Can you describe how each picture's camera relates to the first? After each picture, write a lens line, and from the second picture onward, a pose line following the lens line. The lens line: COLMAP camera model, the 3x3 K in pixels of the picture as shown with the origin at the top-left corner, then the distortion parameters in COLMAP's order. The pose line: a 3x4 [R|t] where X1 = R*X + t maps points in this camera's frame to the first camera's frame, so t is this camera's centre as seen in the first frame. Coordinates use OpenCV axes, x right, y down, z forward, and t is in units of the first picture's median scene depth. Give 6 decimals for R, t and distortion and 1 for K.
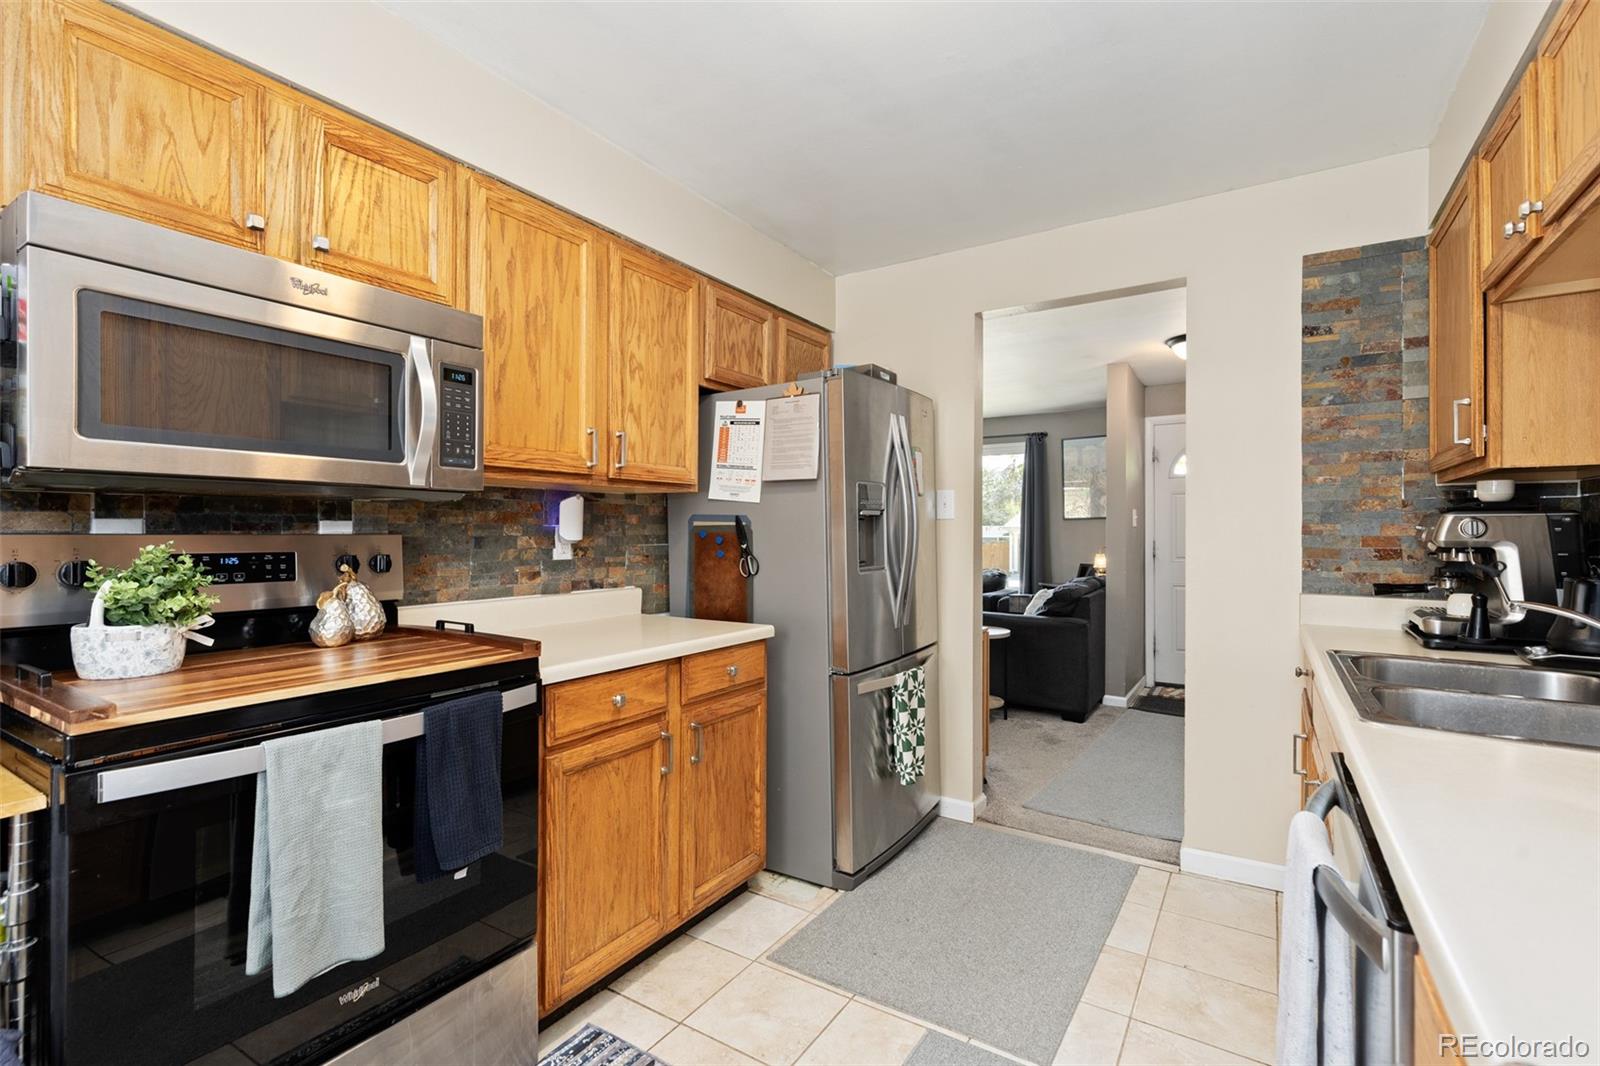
lens RADIAL K [[732.0, 0, 799.6], [0, 732.0, 528.4], [0, 0, 1]] dist [0.010935, -0.002098]
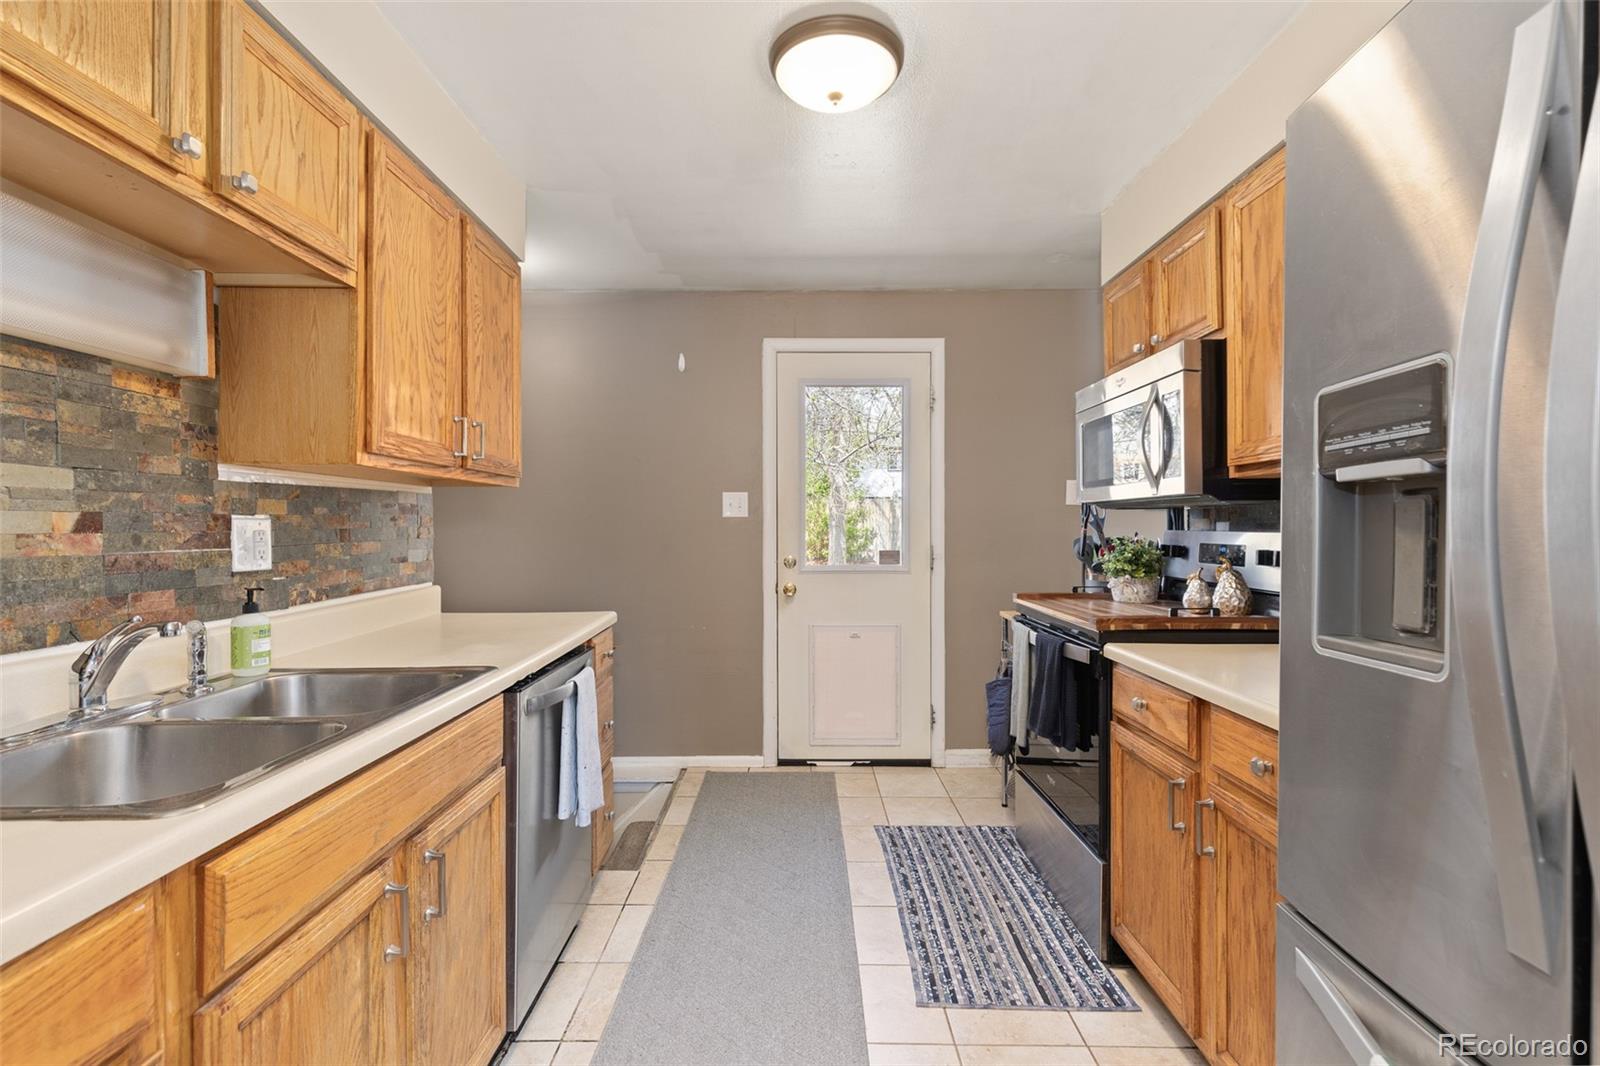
lens RADIAL K [[732.0, 0, 780.6], [0, 732.0, 533.7], [0, 0, 1]] dist [0.010935, -0.002098]
pose [[-0.857166, 0.002699, -0.515033, 0.513553], [0.000027, 0.999986, 0.005197, 0.001603], [0.515040, 0.004441, -0.857154, 1.231972]]
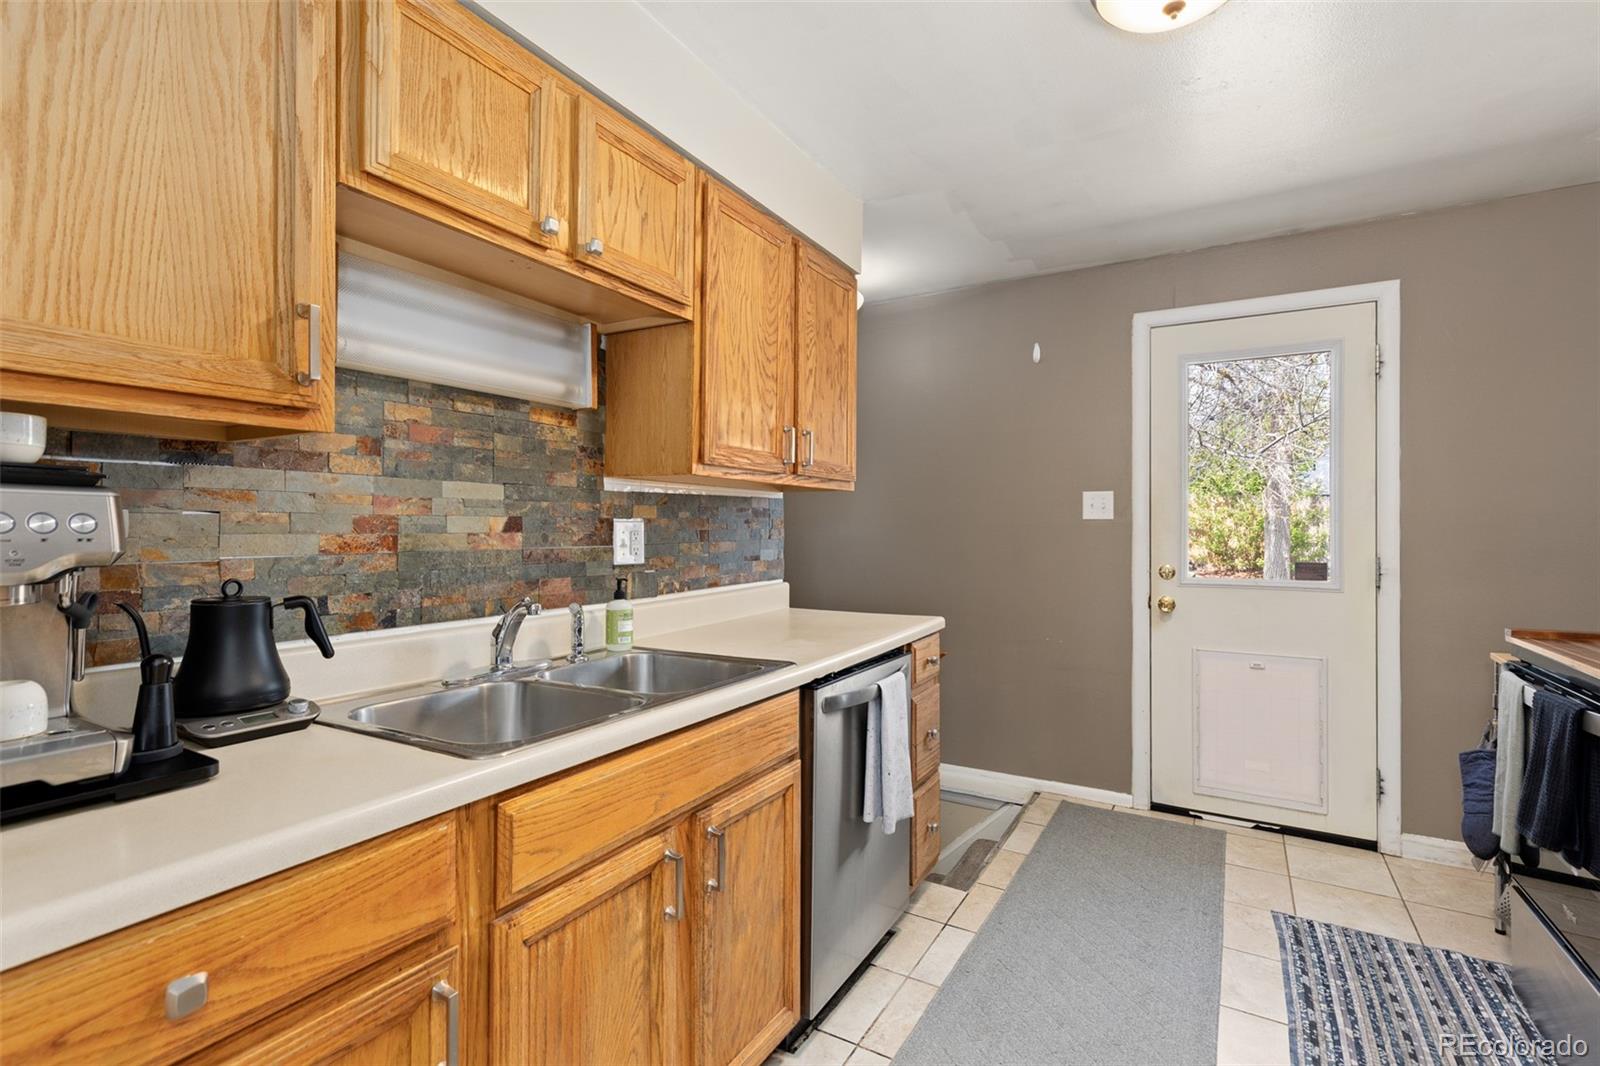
lens RADIAL K [[732.0, 0, 787.6], [0, 732.0, 527.3], [0, 0, 1]] dist [0.010935, -0.002098]
pose [[-0.999792, -0.007619, -0.018940, 0.411130], [-0.007528, 0.999960, -0.004842, 0.000264], [0.018976, -0.004699, -0.999809, 1.225139]]
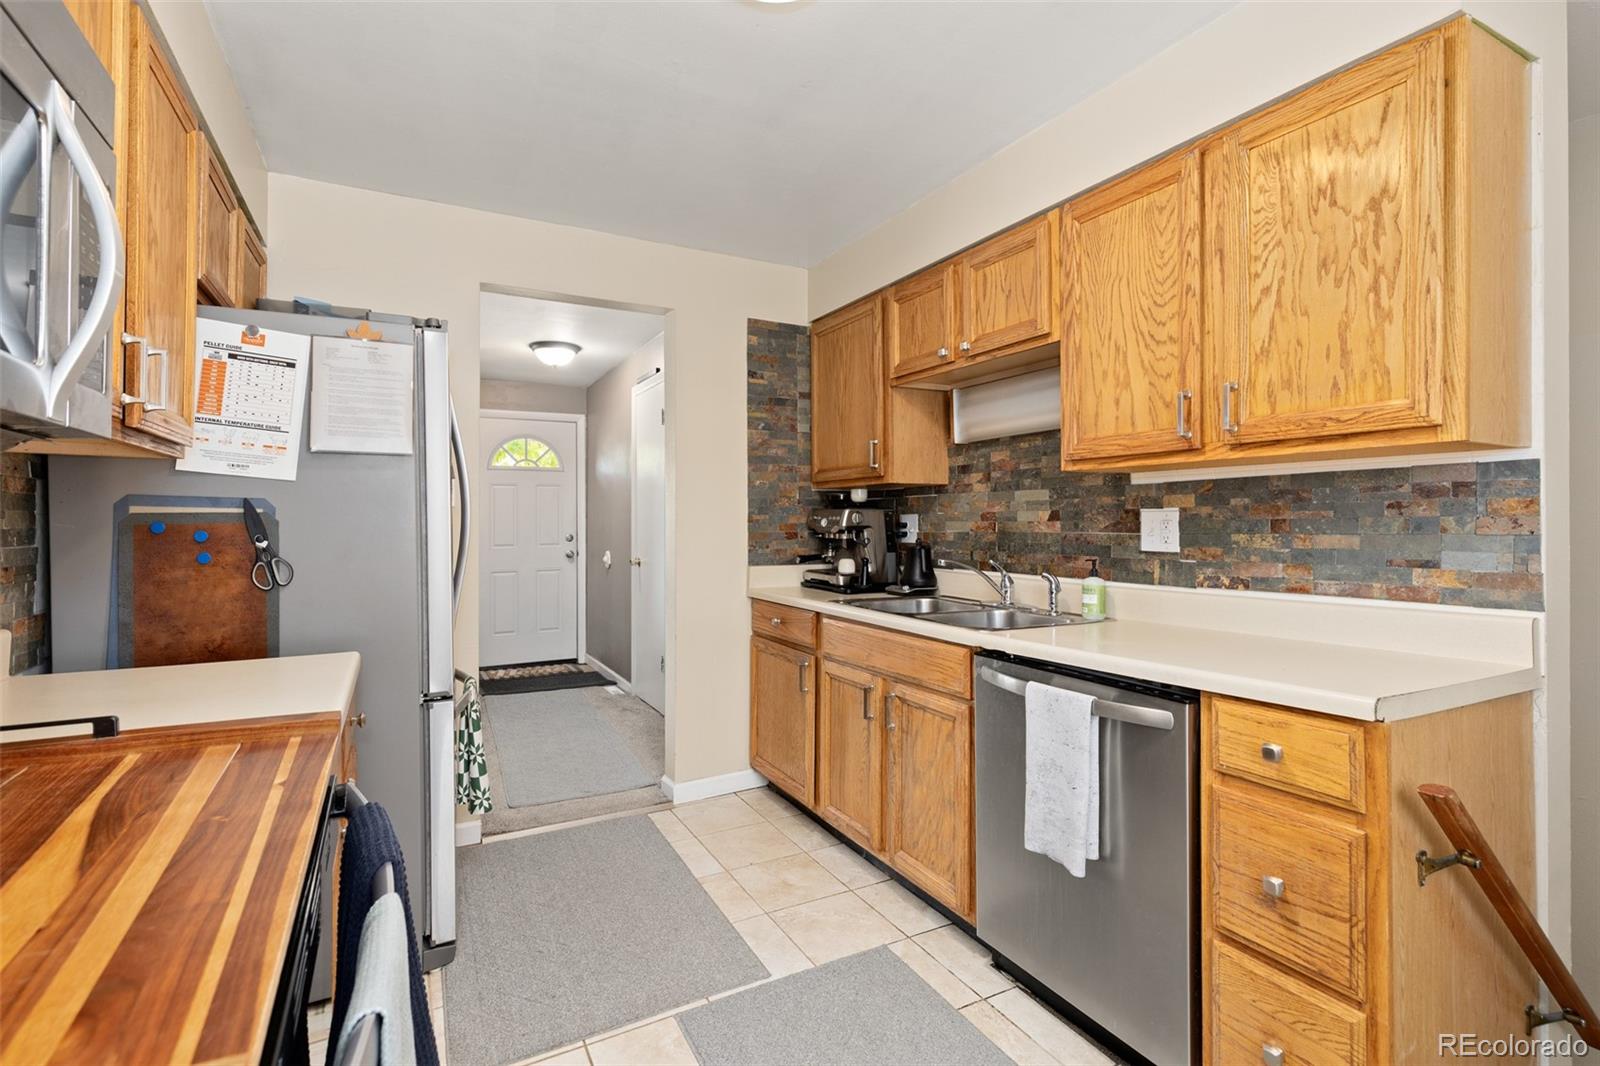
lens RADIAL K [[732.0, 0, 797.4], [0, 732.0, 510.7], [0, 0, 1]] dist [0.010935, -0.002098]
pose [[0.487198, 0.009321, 0.873242, -0.472172], [-0.001219, 0.999949, -0.009993, -0.000166], [-0.873291, 0.003804, 0.487184, 0.270199]]
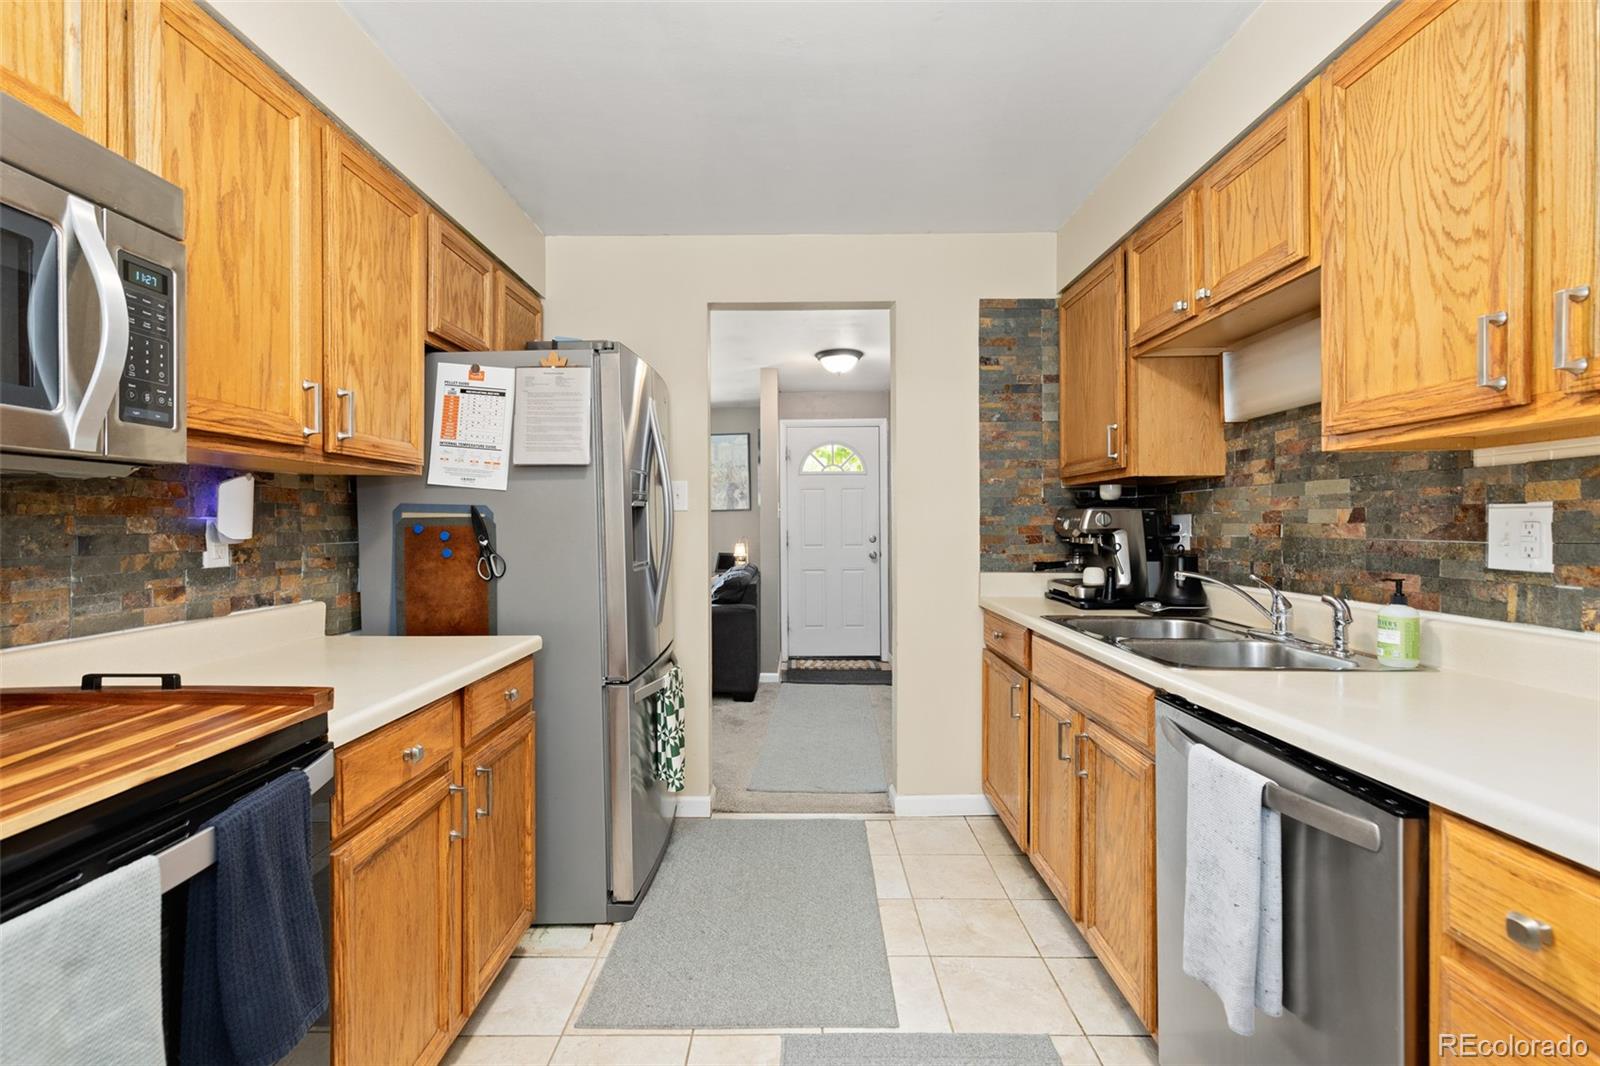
lens RADIAL K [[732.0, 0, 799.8], [0, 732.0, 525.5], [0, 0, 1]] dist [0.010935, -0.002098]
pose [[0.843575, -0.006724, 0.536969, -0.243082], [0.002452, 0.999959, 0.008669, -0.001505], [-0.537005, -0.005996, 0.843558, 0.127660]]
